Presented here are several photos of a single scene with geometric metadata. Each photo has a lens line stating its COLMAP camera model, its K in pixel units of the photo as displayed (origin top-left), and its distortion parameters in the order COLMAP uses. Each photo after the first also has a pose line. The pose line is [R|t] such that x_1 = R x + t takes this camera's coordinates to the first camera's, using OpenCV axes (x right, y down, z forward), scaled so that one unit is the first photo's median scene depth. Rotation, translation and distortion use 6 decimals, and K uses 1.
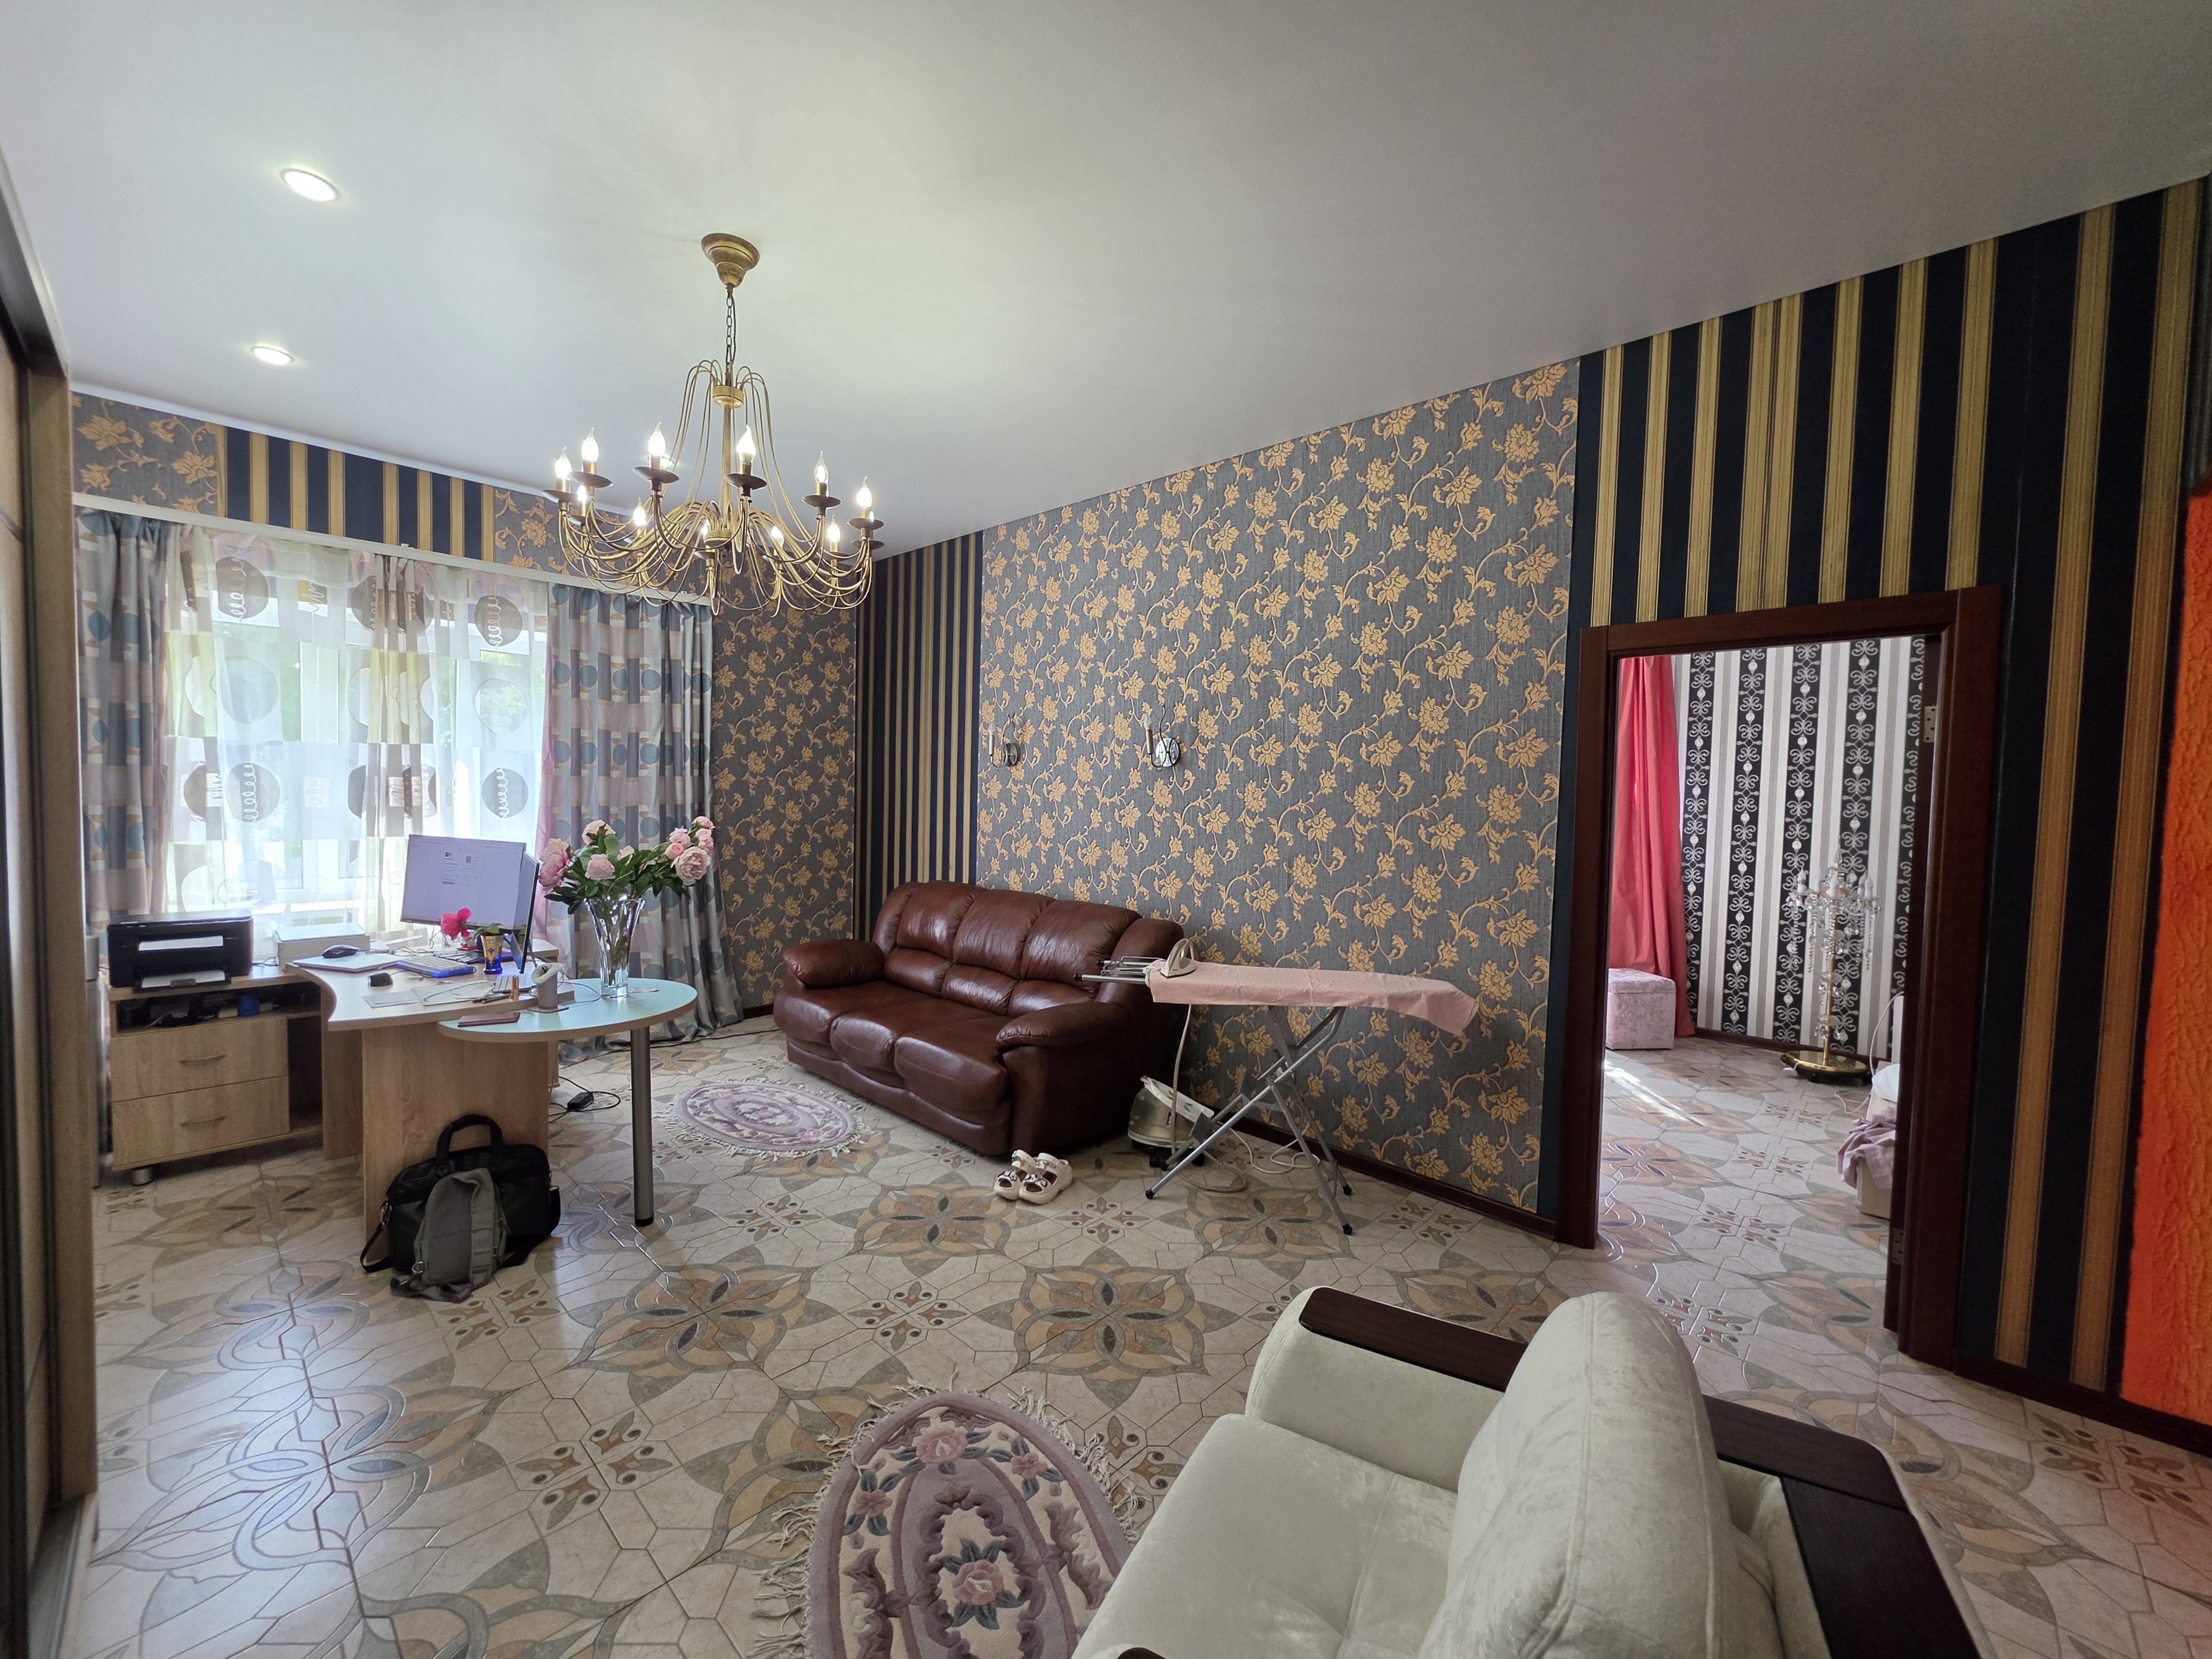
lens RADIAL K [[894.7, 0, 1101.7], [0, 894.7, 827.7], [0, 0, 1]] dist [-0.006699, 0.000379]
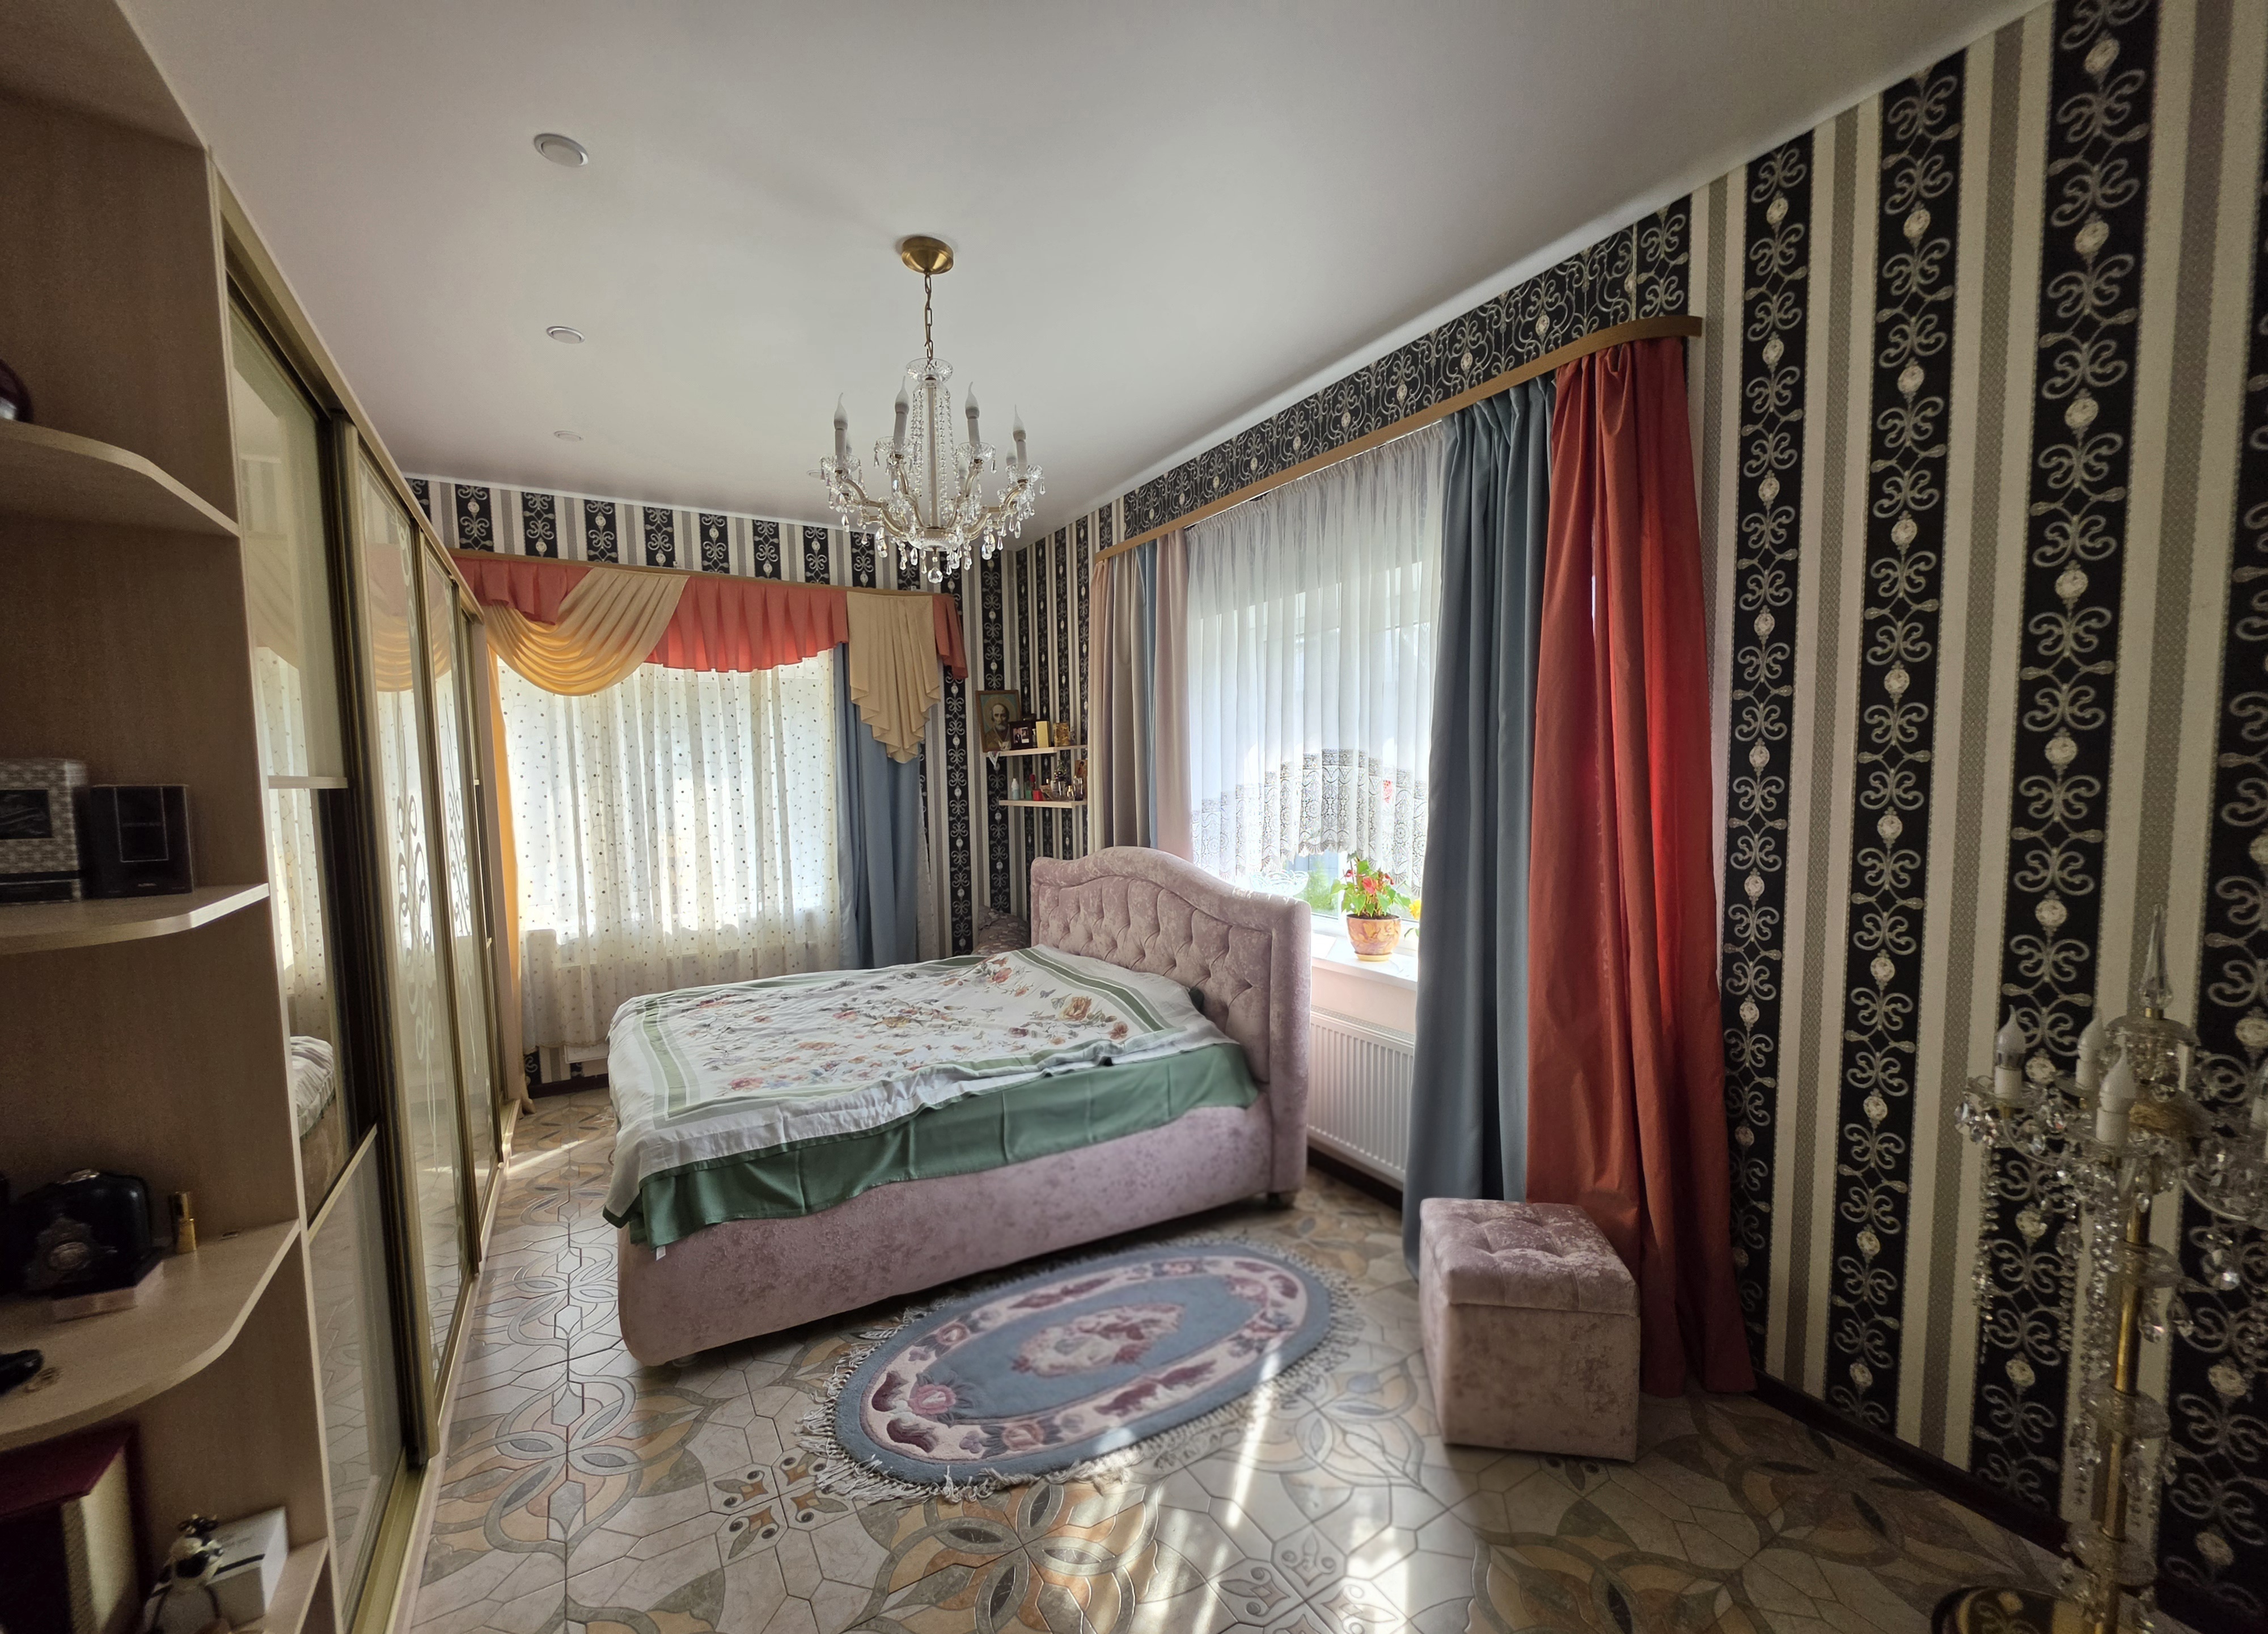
lens RADIAL K [[911.1, 0, 1244.5], [0, 911.1, 848.4], [0, 0, 1]] dist [0.009749, 0.000059]
pose [[0.976465, 0.004526, -0.215627, 0.142775], [-0.001494, 0.999898, 0.014221, -0.001929], [0.215669, -0.013564, 0.976372, 0.153344]]
